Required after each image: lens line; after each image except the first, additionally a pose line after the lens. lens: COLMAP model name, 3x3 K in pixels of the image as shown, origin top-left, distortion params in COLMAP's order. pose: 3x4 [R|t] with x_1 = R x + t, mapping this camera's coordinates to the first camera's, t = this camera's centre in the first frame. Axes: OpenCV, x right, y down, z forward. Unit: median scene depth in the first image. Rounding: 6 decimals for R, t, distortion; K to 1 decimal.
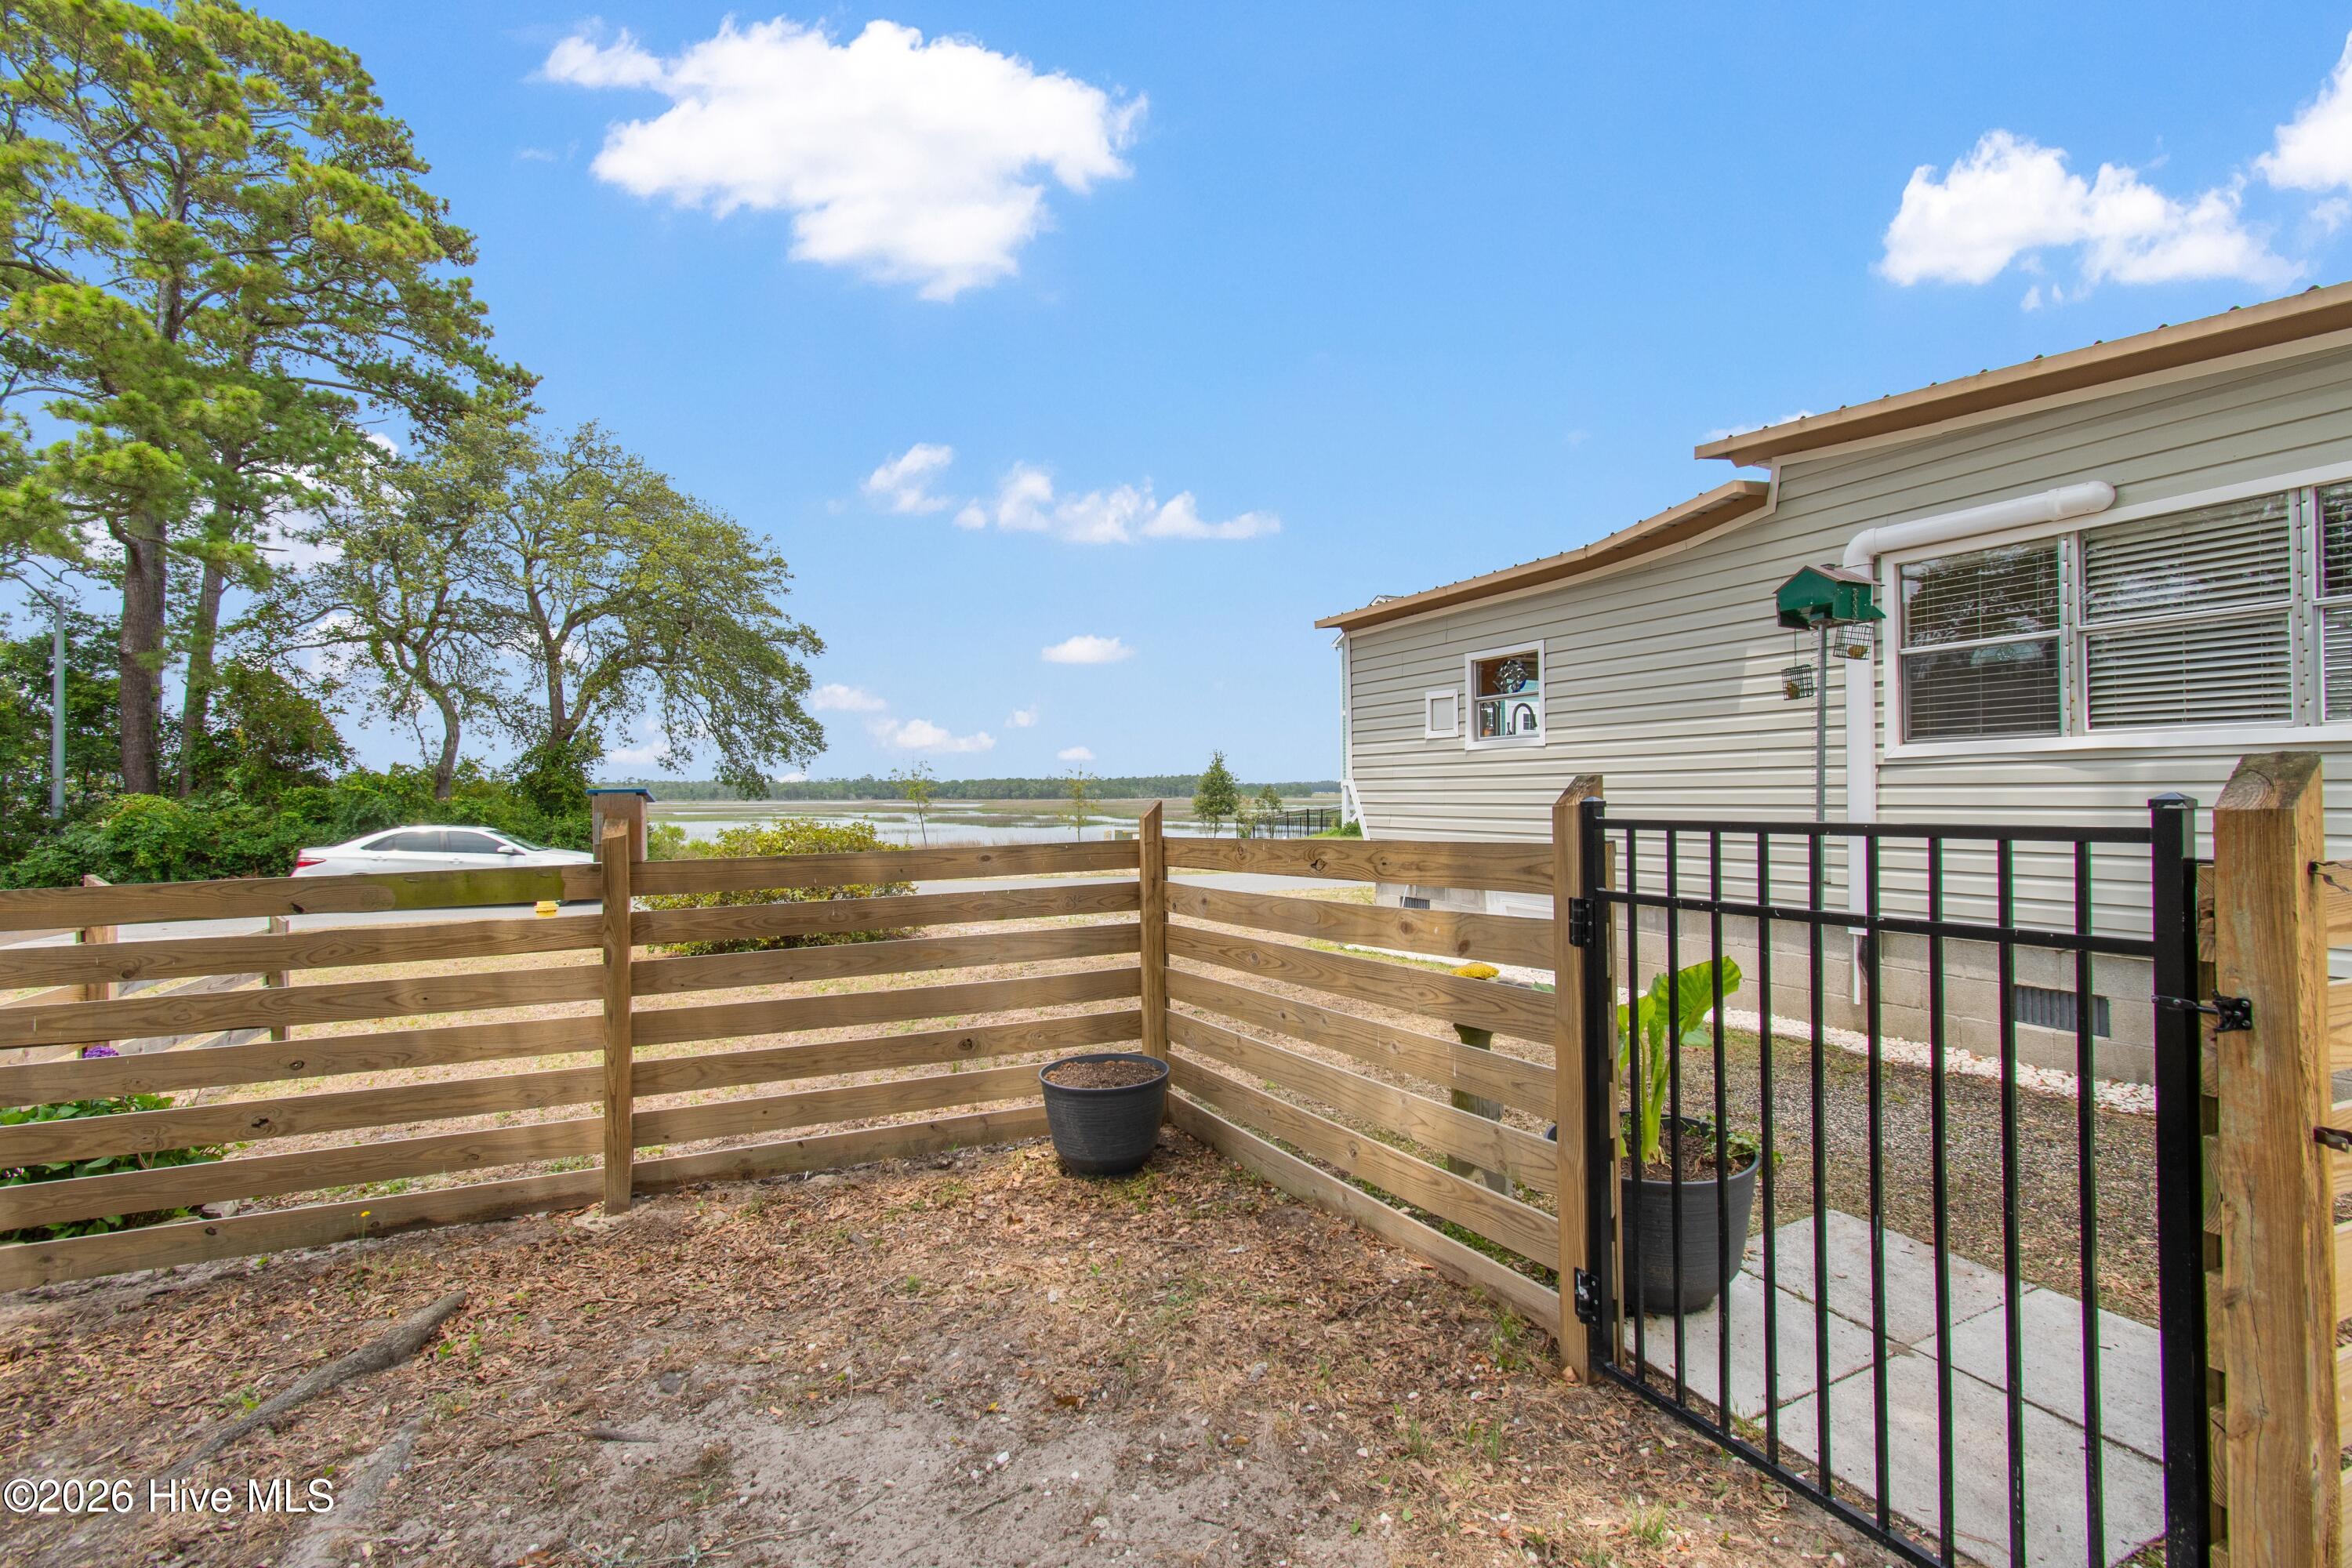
lens RADIAL K [[1037.2, 0, 1181.2], [0, 1037.2, 784.3], [0, 0, 1]] dist [0.003119, -0.001079]
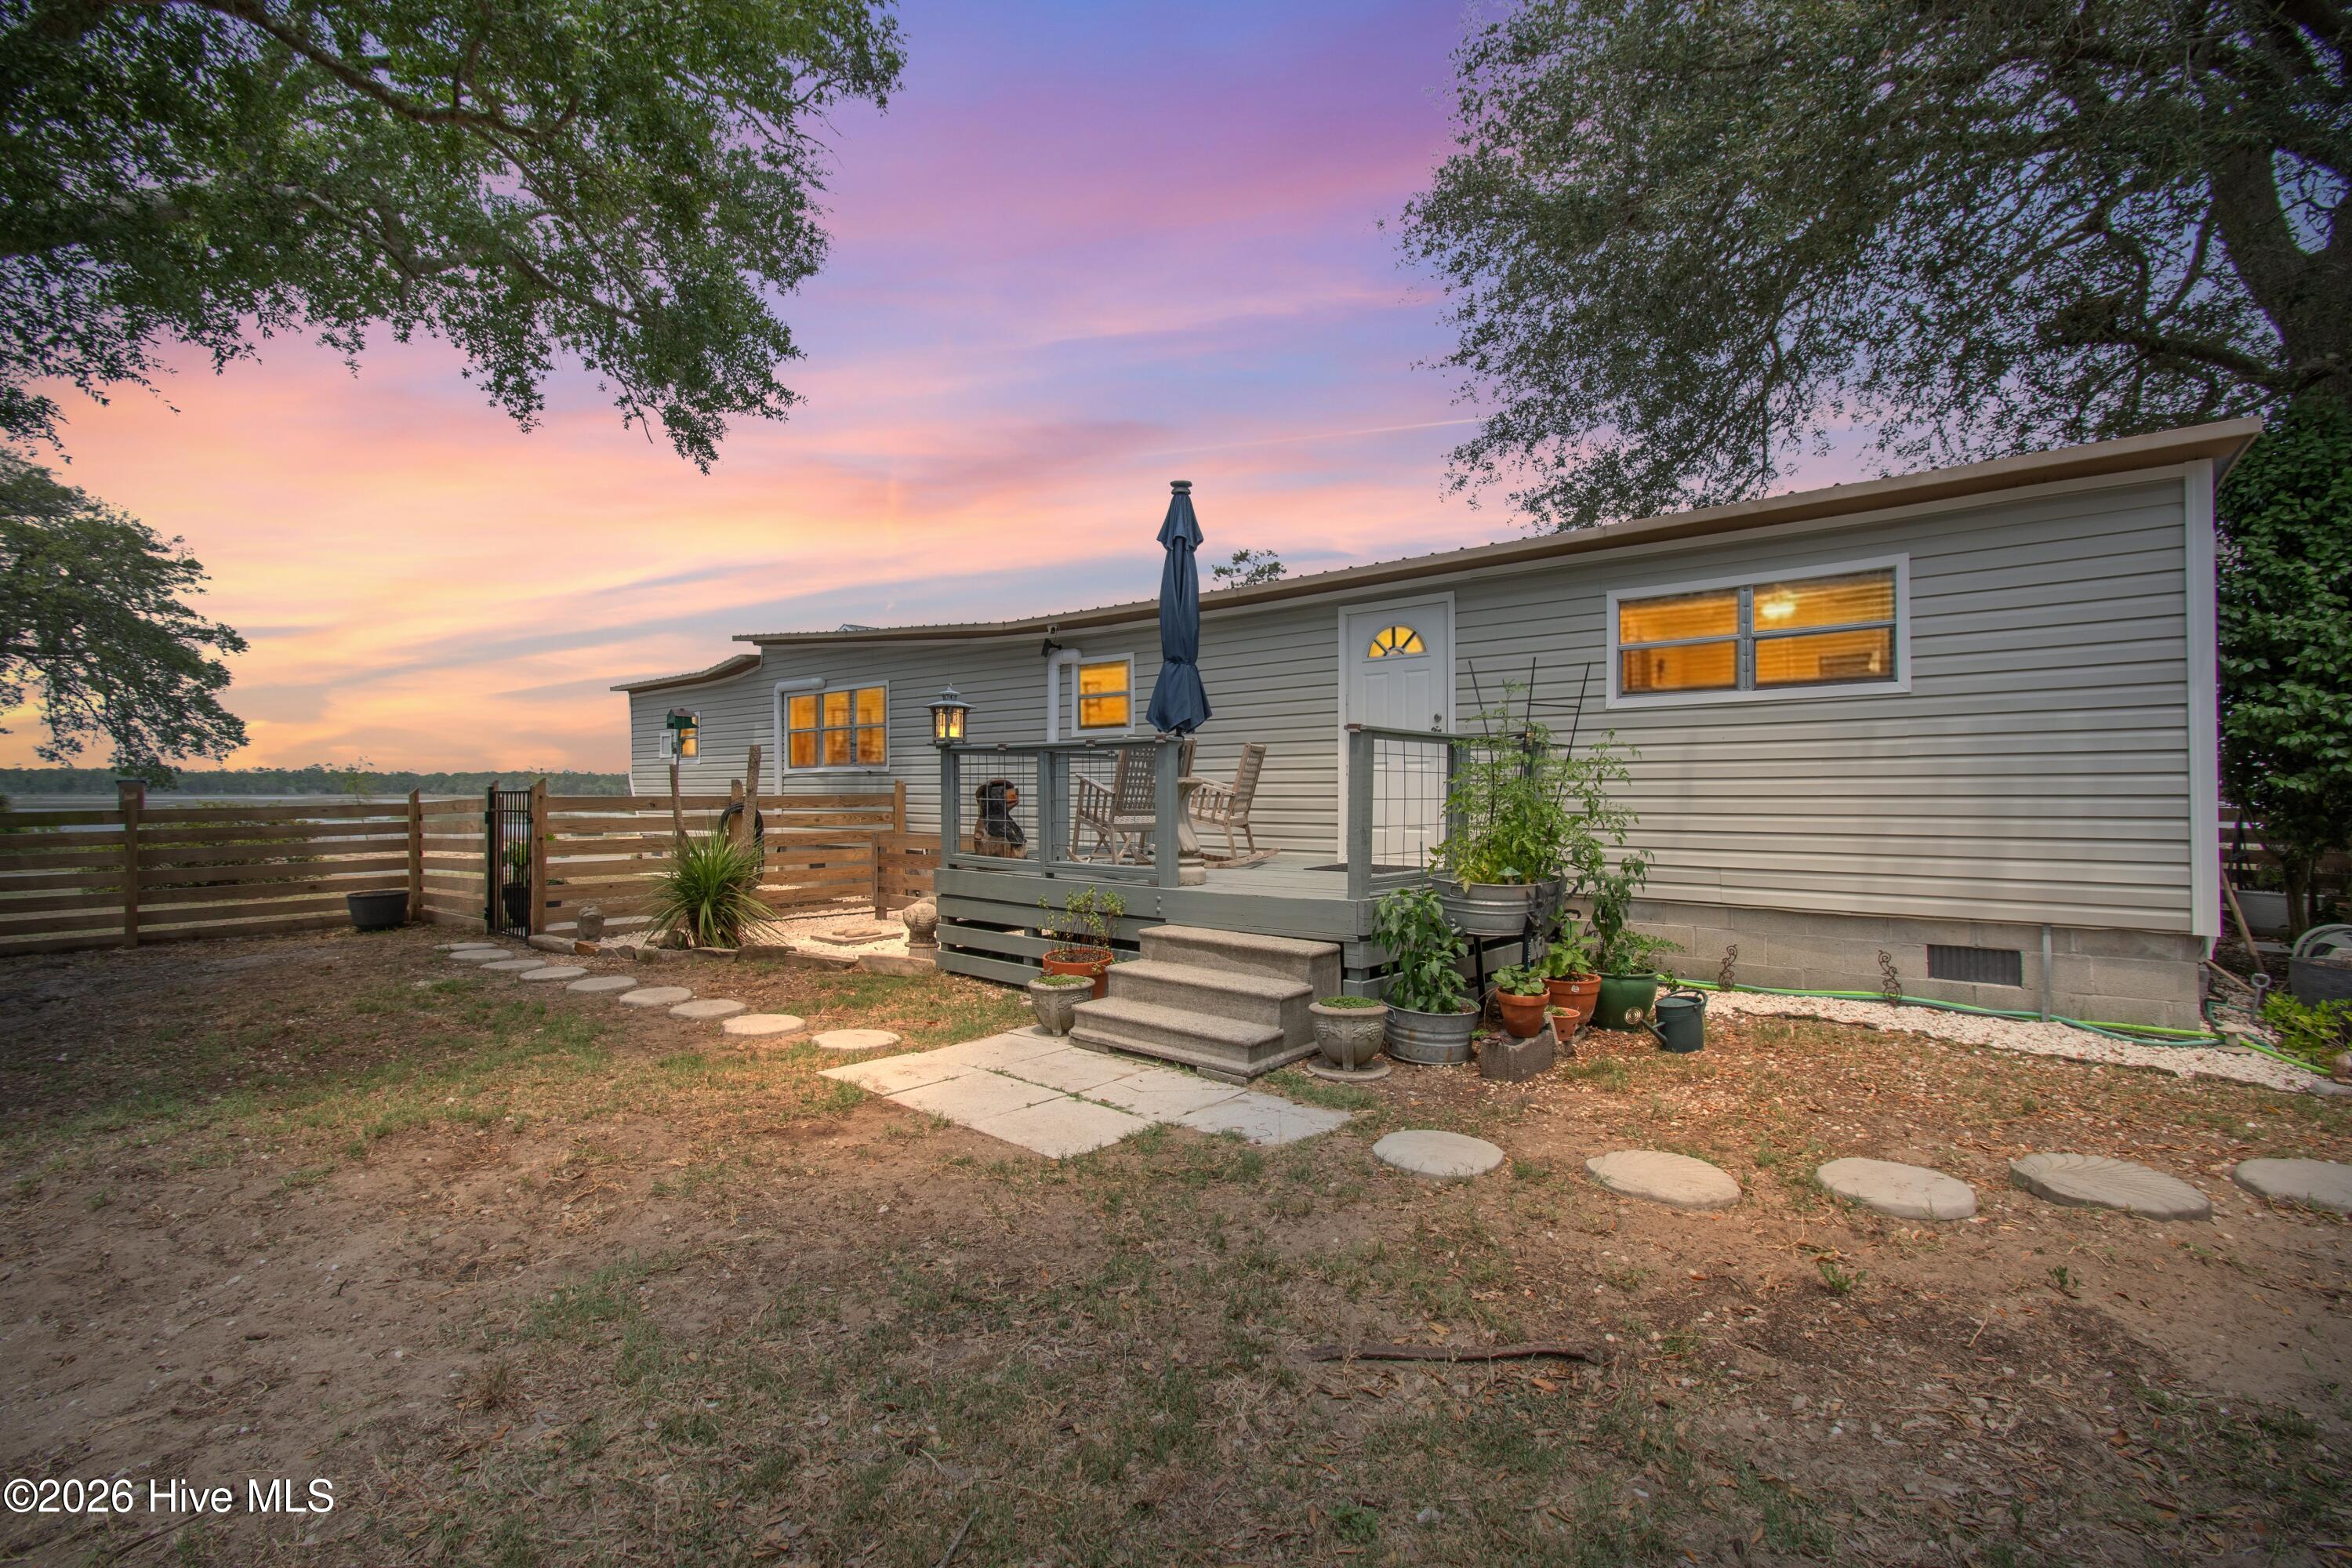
lens RADIAL K [[1000.3, 0, 1176.0], [0, 1000.3, 784.0], [0, 0, 1]] dist [-0.000966, -0.000816]
pose [[0.914103, 0.011826, 0.405310, 0.117323], [-0.011985, 0.999926, -0.002146, -0.001448], [-0.405305, -0.002896, 0.914177, -0.333814]]
